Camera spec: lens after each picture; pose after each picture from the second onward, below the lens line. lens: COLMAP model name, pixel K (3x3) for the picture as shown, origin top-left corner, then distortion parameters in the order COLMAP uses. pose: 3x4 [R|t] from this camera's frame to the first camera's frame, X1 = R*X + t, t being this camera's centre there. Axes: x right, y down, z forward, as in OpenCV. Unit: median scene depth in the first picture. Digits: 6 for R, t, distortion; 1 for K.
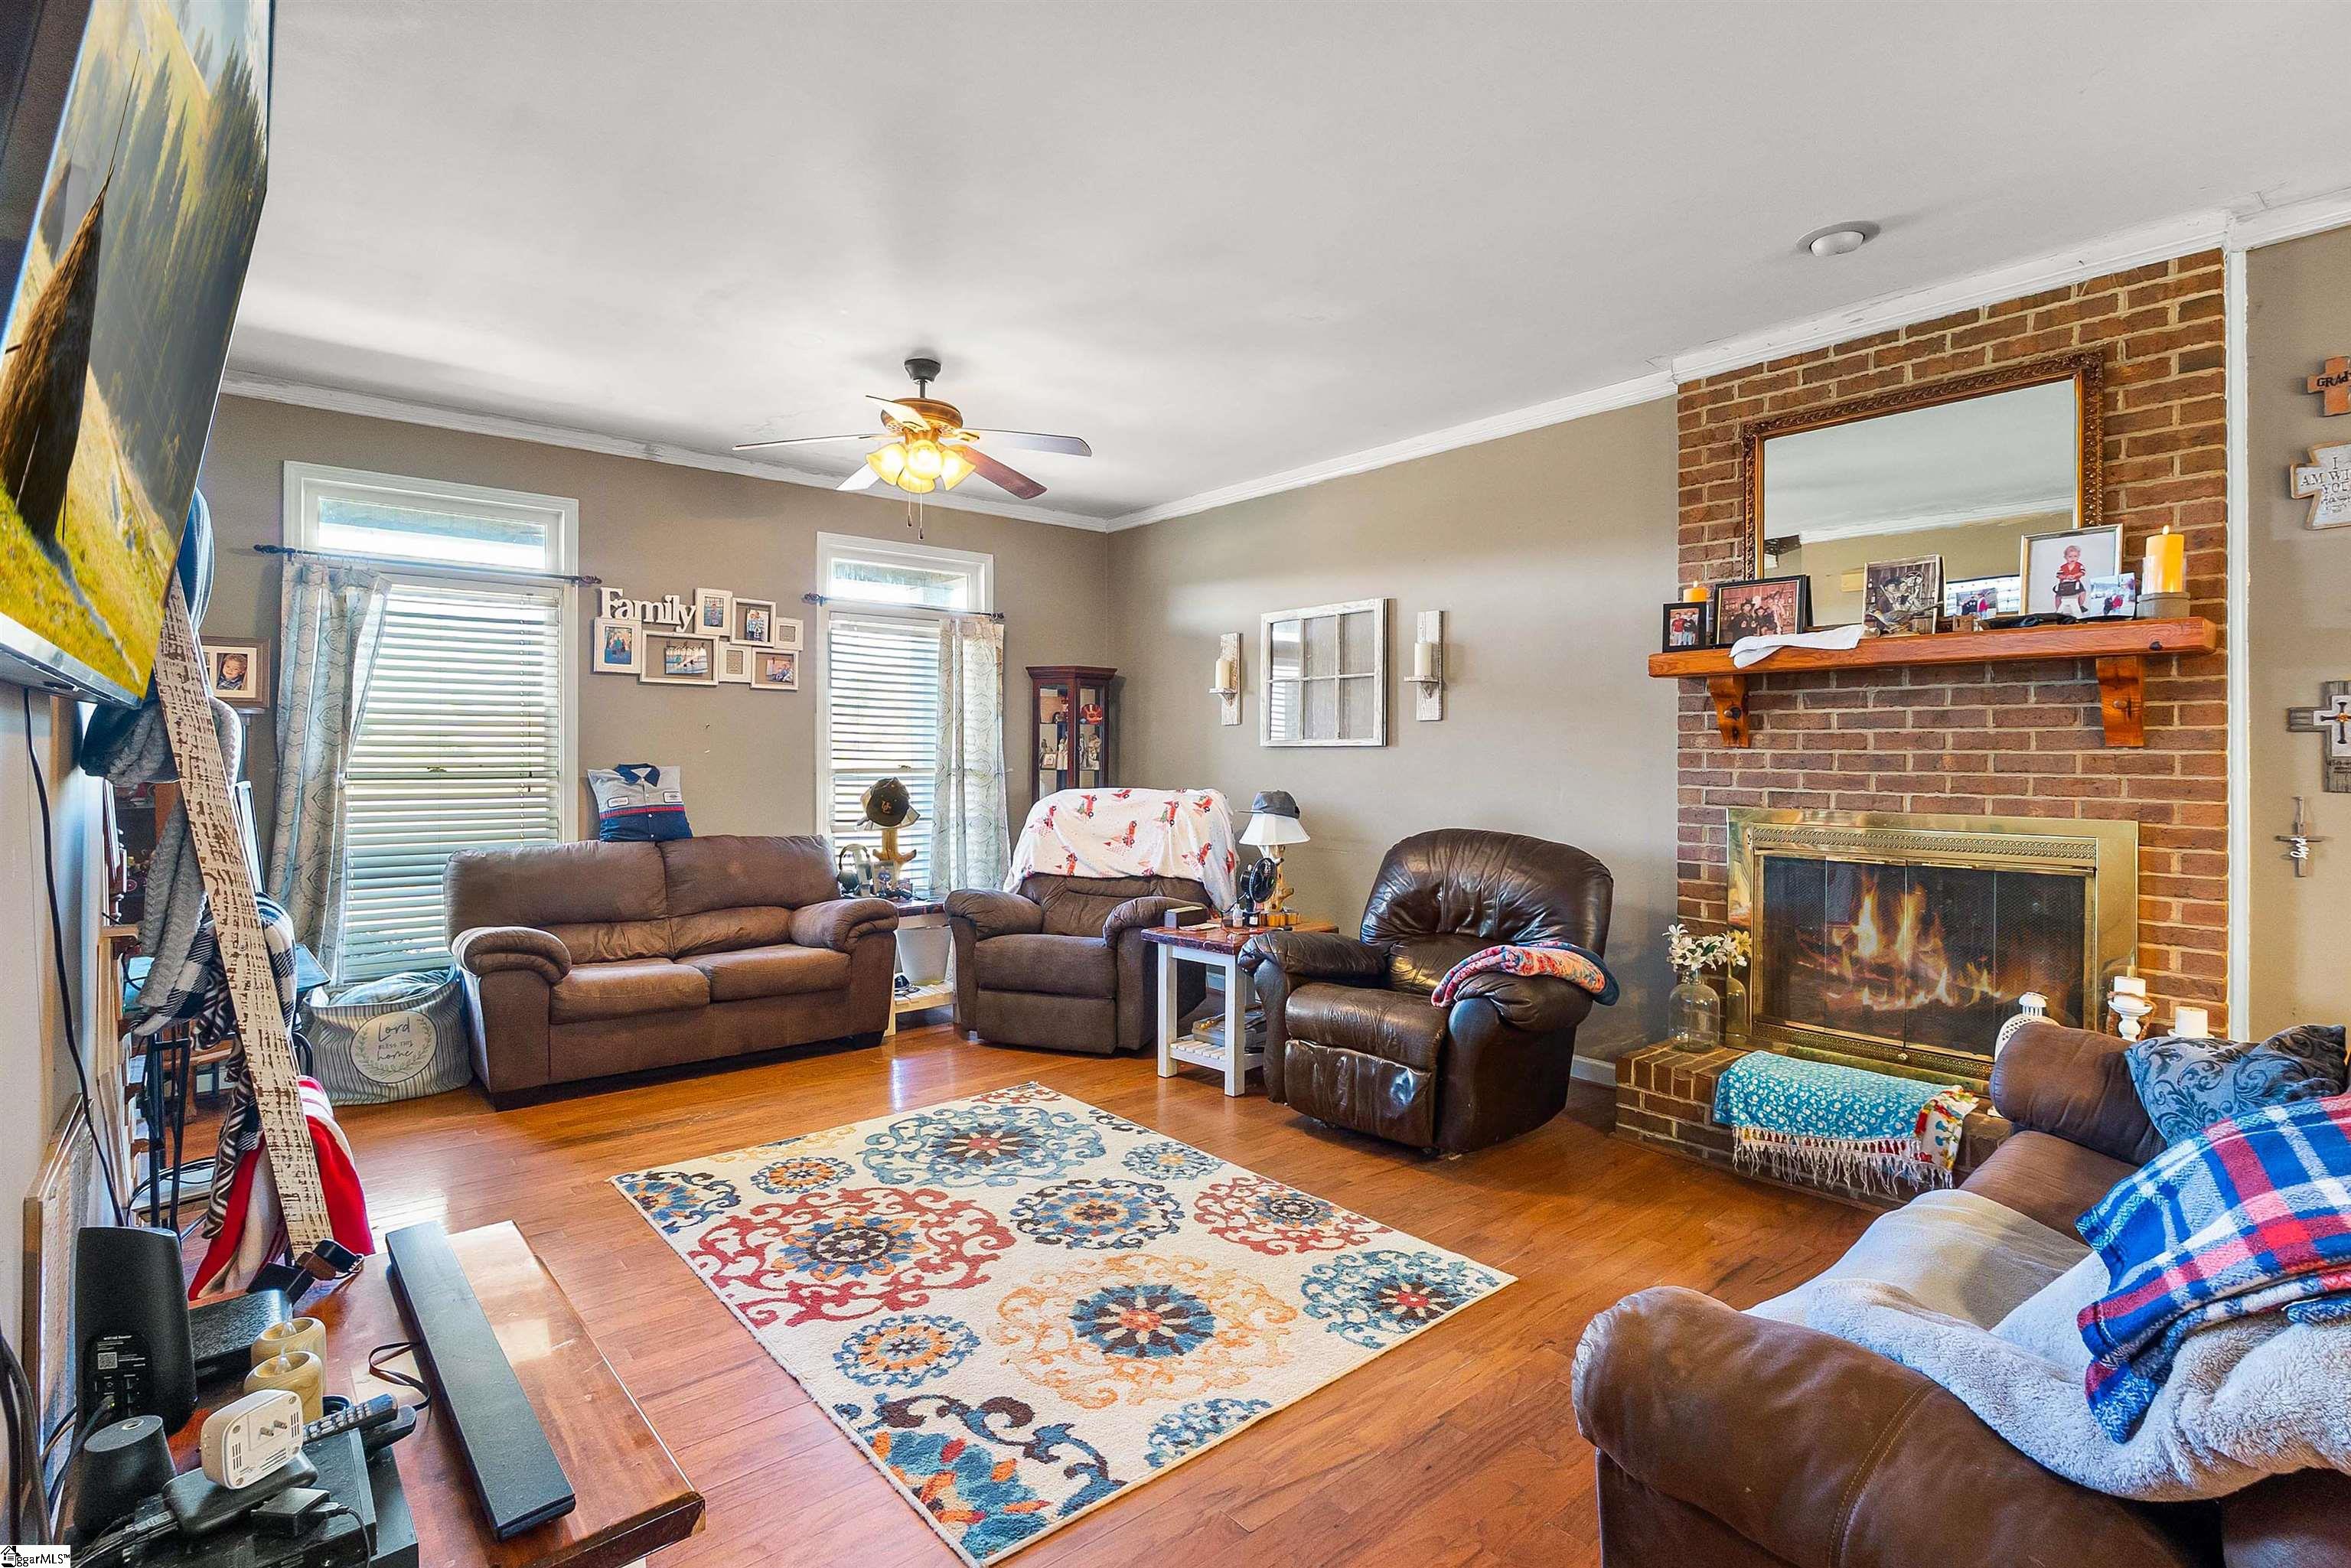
lens RADIAL K [[1106.0, 0, 1170.2], [0, 1106.0, 761.9], [0, 0, 1]] dist [-0.004079, 0.001162]
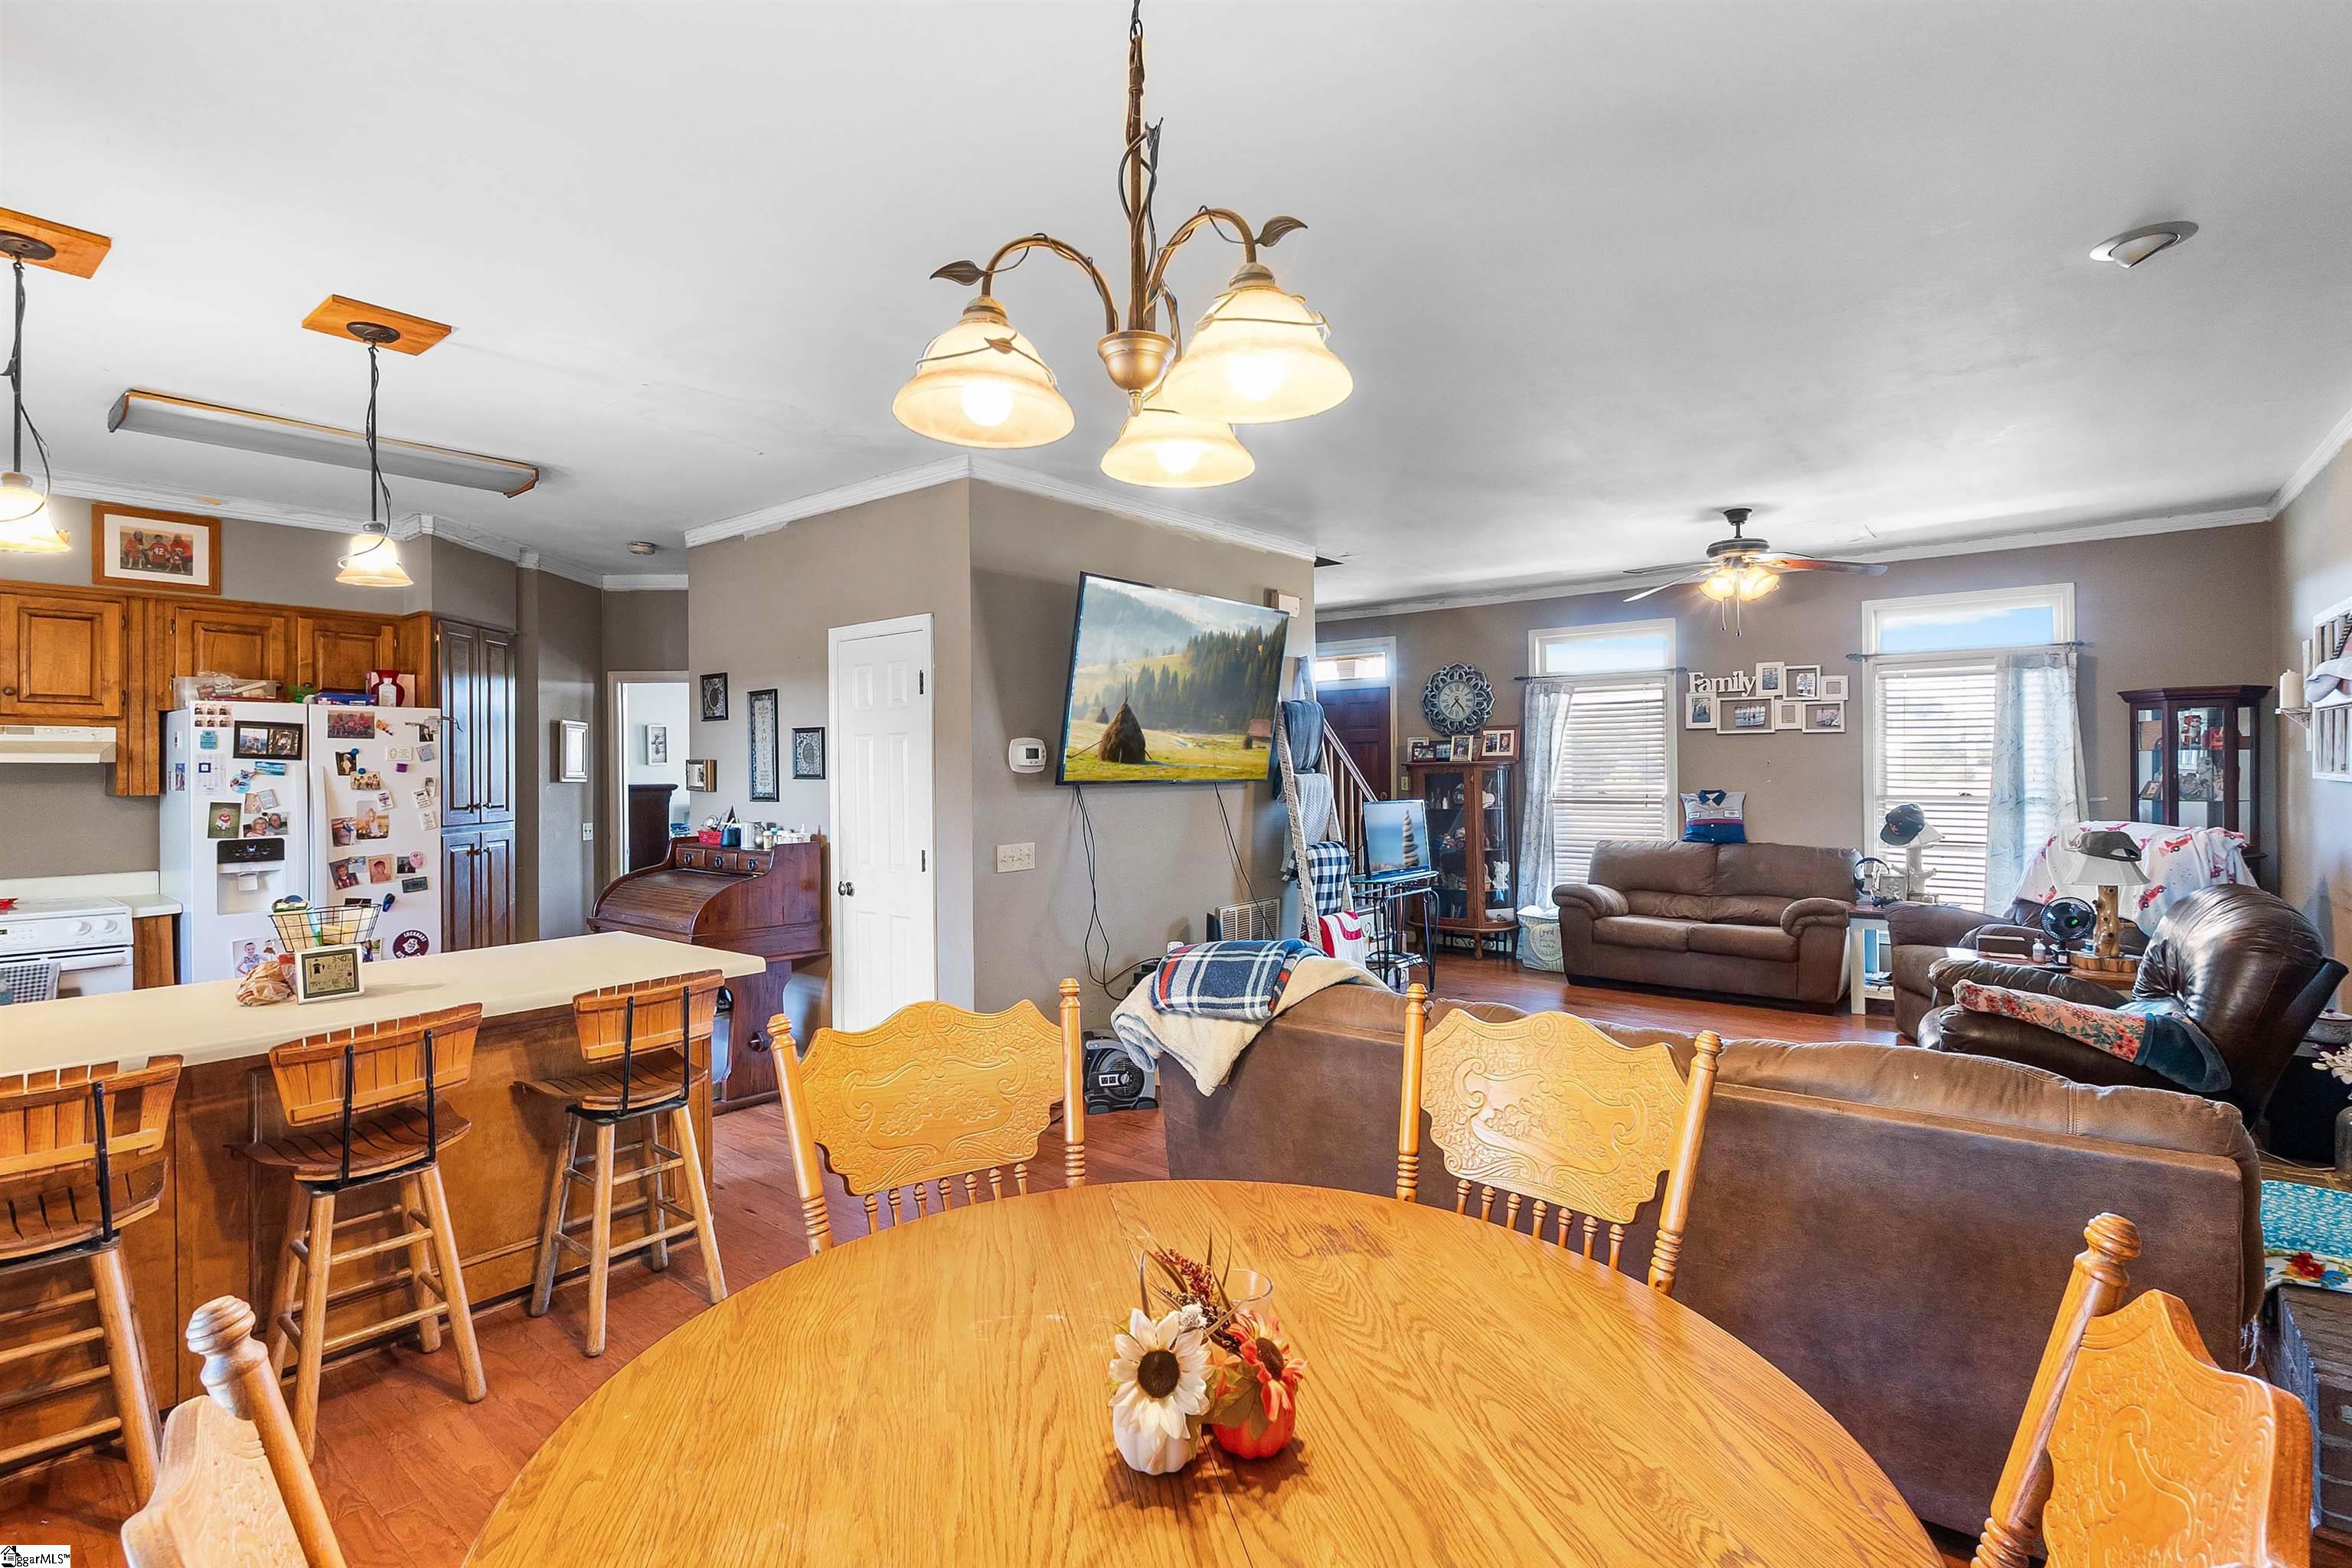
lens RADIAL K [[1106.5, 0, 1154.7], [0, 1106.5, 768.2], [0, 0, 1]] dist [-0.004079, 0.001162]
pose [[0.166329, -0.002486, -0.986067, 1.247848], [0.006965, 0.999975, -0.001347, -0.045339], [0.986046, -0.006644, 0.166342, 0.041470]]
